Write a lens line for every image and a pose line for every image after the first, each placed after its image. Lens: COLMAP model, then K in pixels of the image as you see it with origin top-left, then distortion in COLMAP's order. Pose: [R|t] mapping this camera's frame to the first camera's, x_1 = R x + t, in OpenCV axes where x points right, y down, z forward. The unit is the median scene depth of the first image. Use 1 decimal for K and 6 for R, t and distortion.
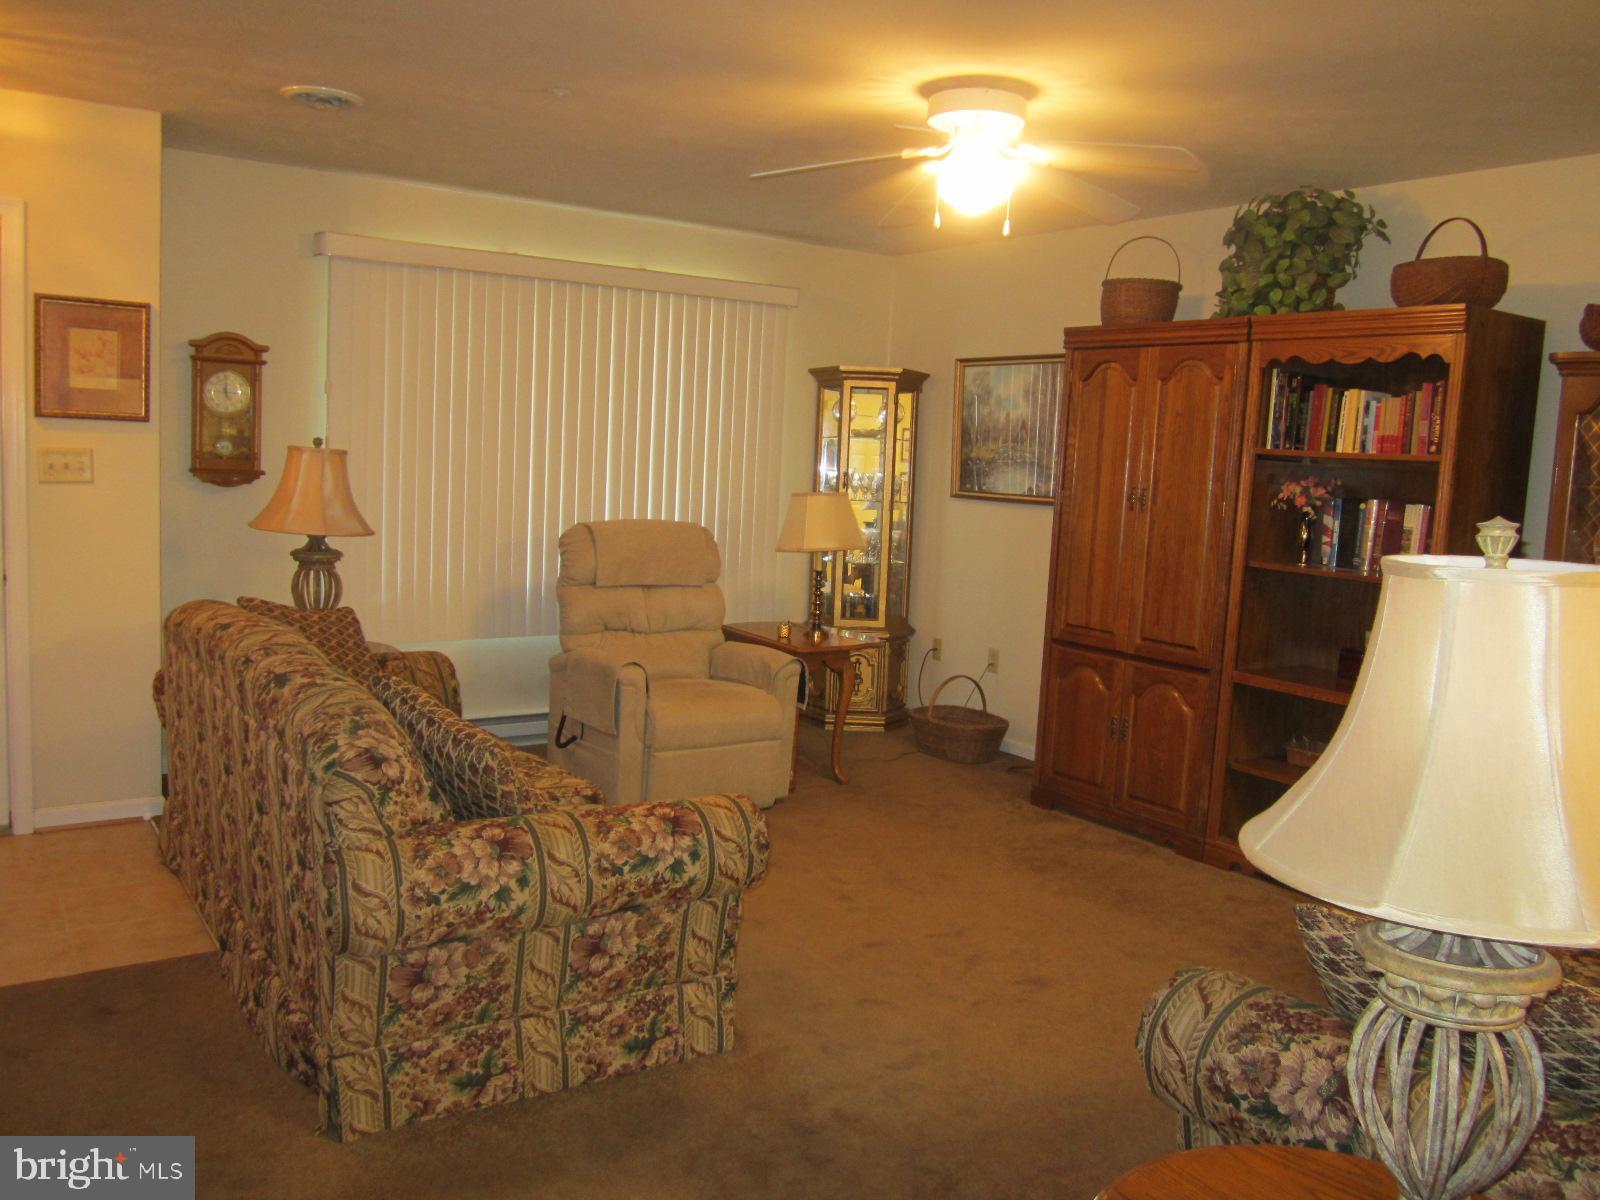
lens RADIAL K [[1312.1, 0, 800.8], [0, 1312.1, 604.4], [0, 0, 1]] dist [-0.051330, 0.011519]
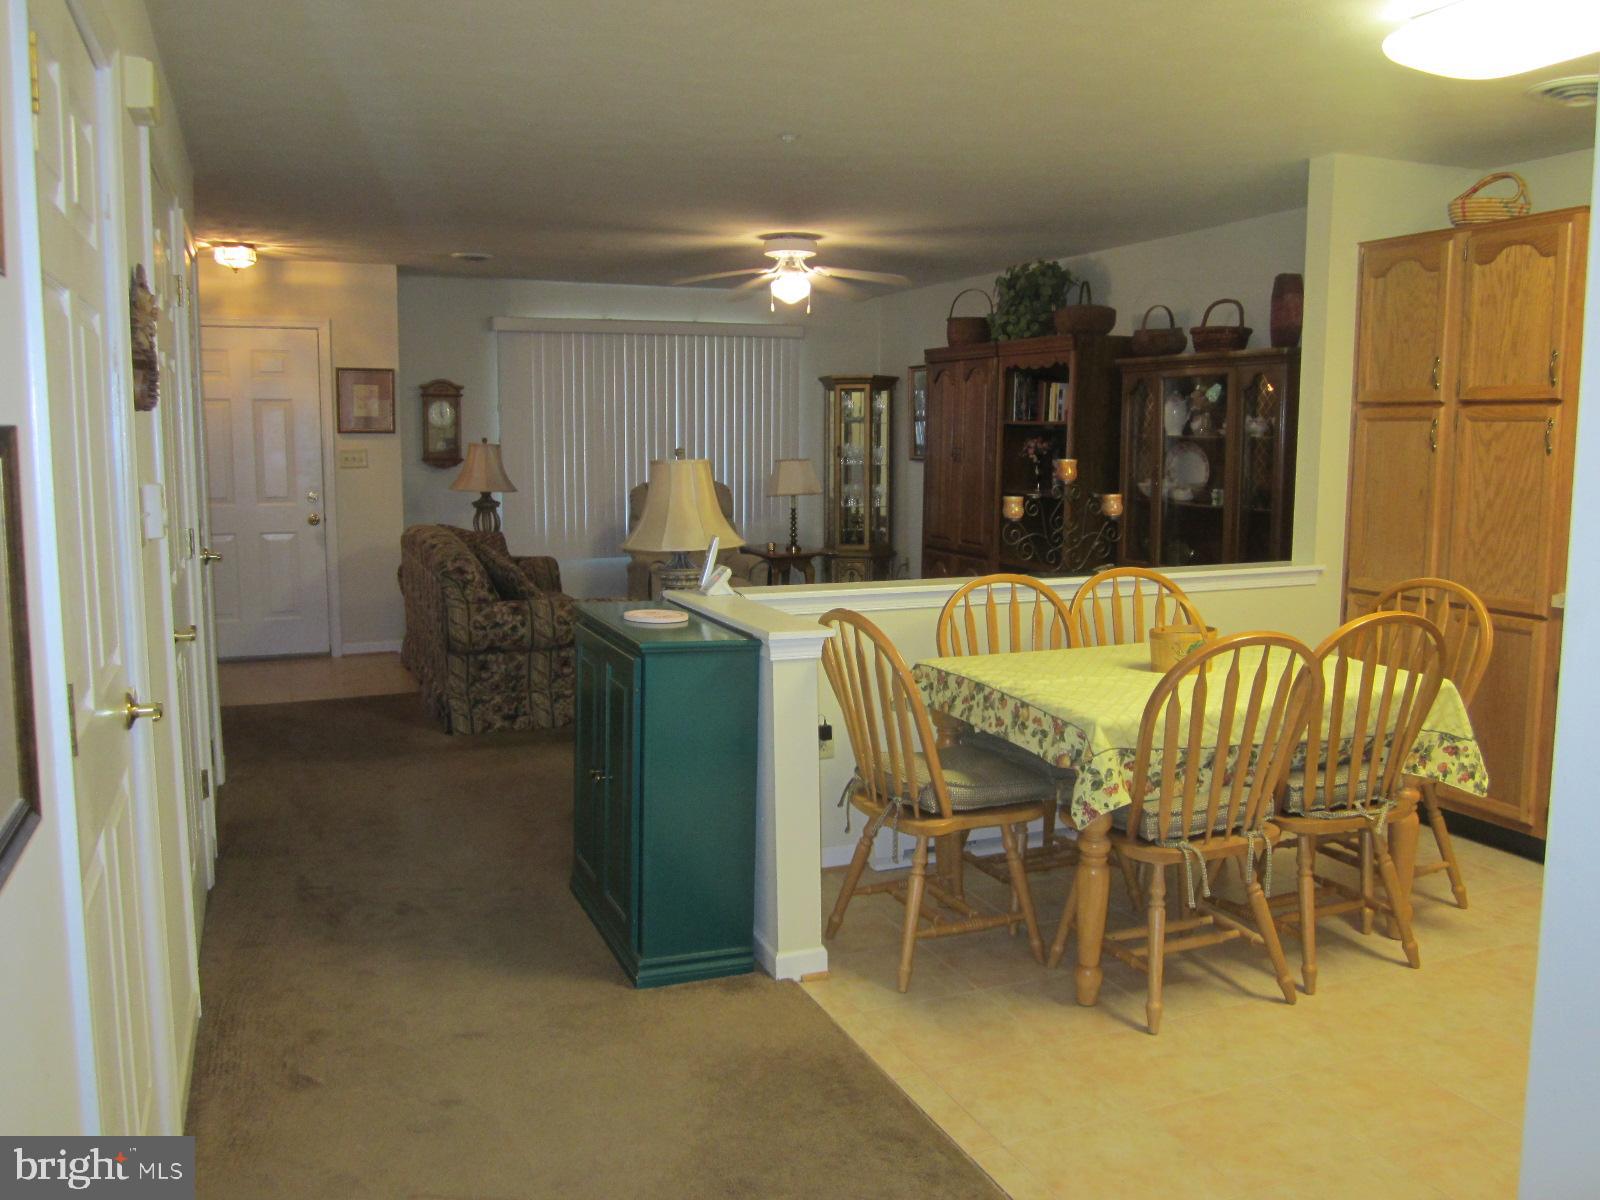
lens RADIAL K [[1312.1, 0, 800.8], [0, 1312.1, 604.4], [0, 0, 1]] dist [-0.051330, 0.011519]
pose [[0.977163, -0.014611, -0.211988, 0.461966], [0.017112, 0.999804, 0.009968, 0.096540], [0.211801, -0.013368, 0.977221, -0.712052]]
